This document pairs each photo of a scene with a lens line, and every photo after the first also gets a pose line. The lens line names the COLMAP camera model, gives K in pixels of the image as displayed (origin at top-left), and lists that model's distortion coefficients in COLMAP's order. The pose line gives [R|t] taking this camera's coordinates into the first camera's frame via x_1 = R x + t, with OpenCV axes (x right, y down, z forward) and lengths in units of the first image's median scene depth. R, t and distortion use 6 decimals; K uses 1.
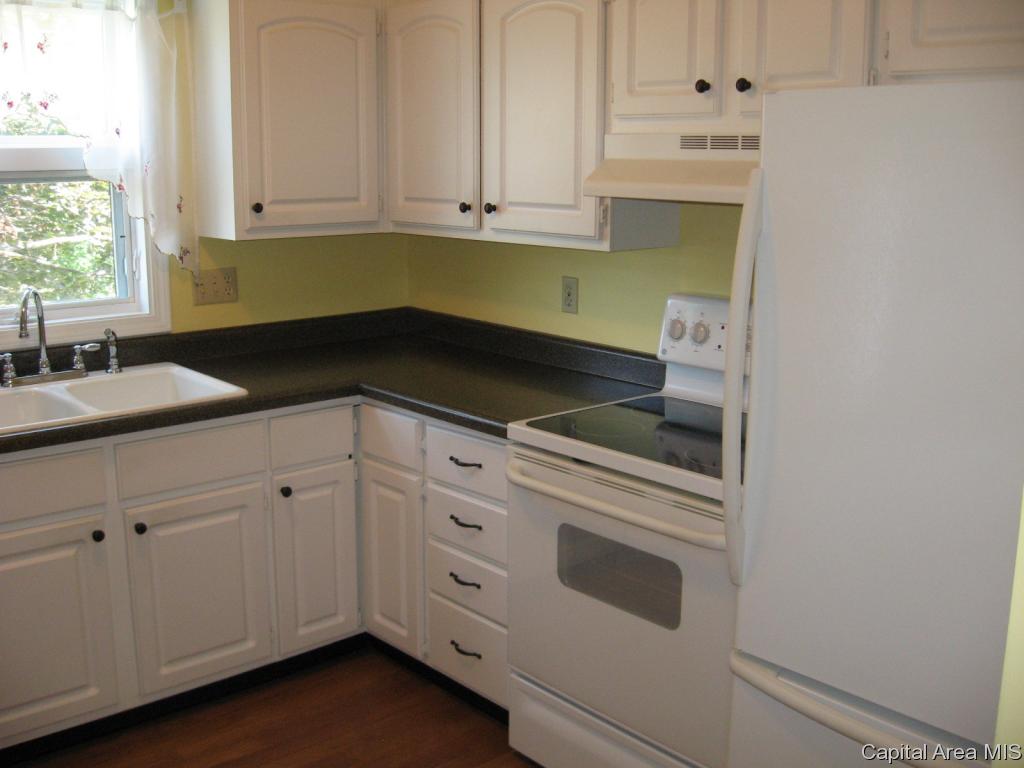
lens RADIAL K [[1068.6, 0, 488.5], [0, 1068.6, 374.5], [0, 0, 1]] dist [-0.107764, 0.000000]
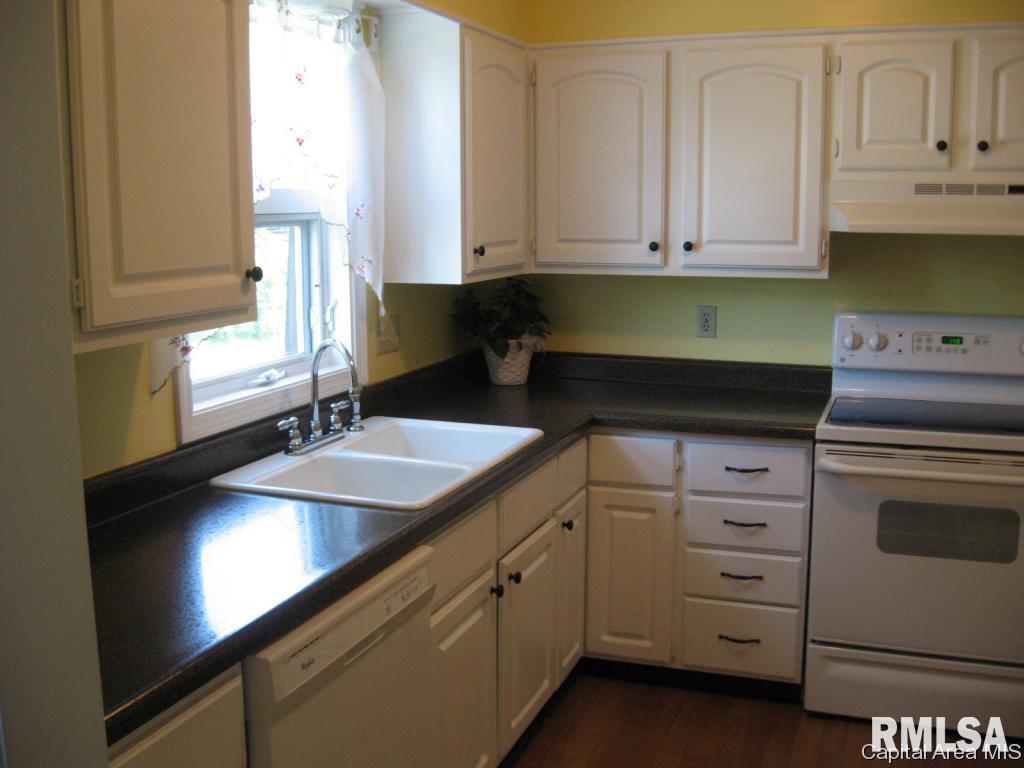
lens RADIAL K [[1068.6, 0, 492.9], [0, 1068.6, 370.5], [0, 0, 1]] dist [-0.107764, 0.000000]
pose [[0.880062, -0.079543, 0.468149, -0.707372], [0.102101, 0.994509, -0.022961, -0.021216], [-0.463752, 0.068005, 0.883351, 0.116461]]
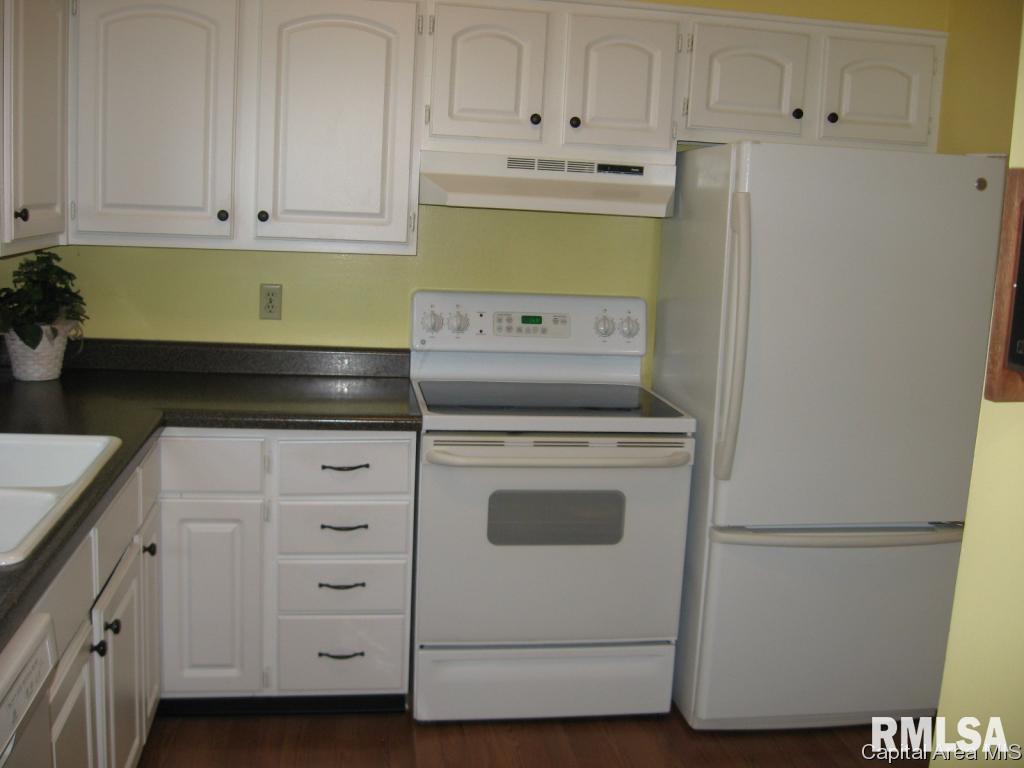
lens RADIAL K [[1068.6, 0, 479.8], [0, 1068.6, 374.2], [0, 0, 1]] dist [-0.107764, 0.000000]
pose [[0.541408, -0.115854, 0.832740, -0.716292], [0.121438, 0.990850, 0.058897, -0.044630], [-0.831944, 0.069239, 0.550523, 0.304011]]
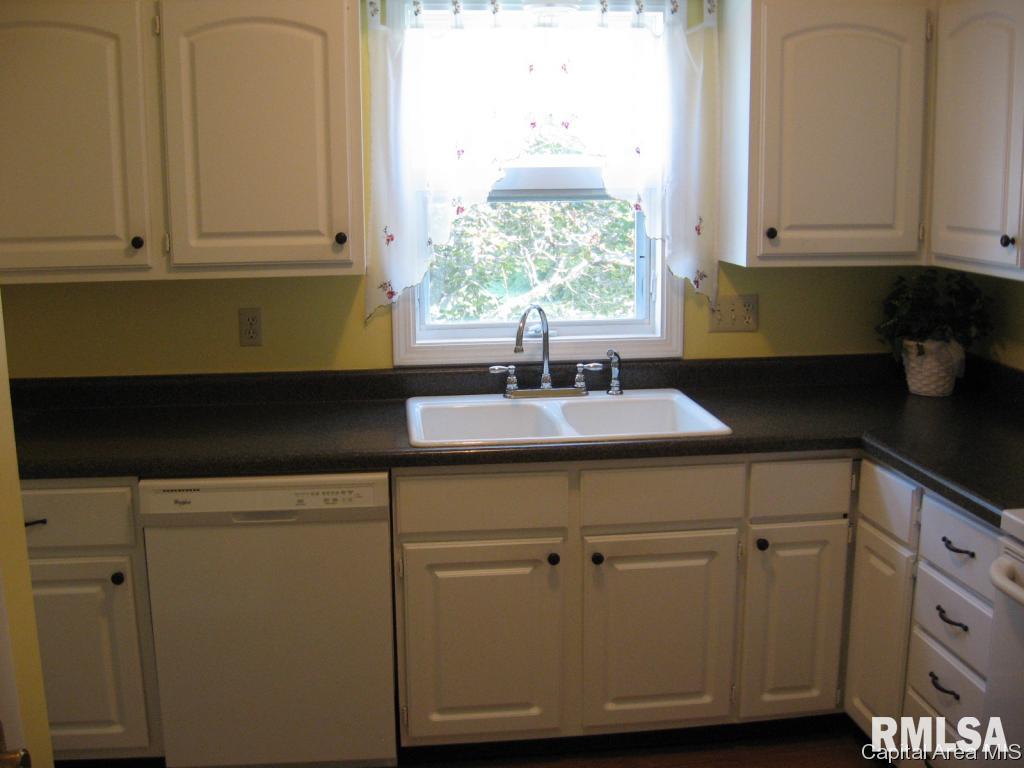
lens RADIAL K [[1068.6, 0, 501.4], [0, 1068.6, 368.9], [0, 0, 1]] dist [-0.107764, 0.000000]
pose [[0.831511, 0.090167, -0.548142, 0.106101], [-0.099461, 0.994959, 0.012789, -0.028575], [0.546532, 0.043885, 0.836288, 0.107992]]
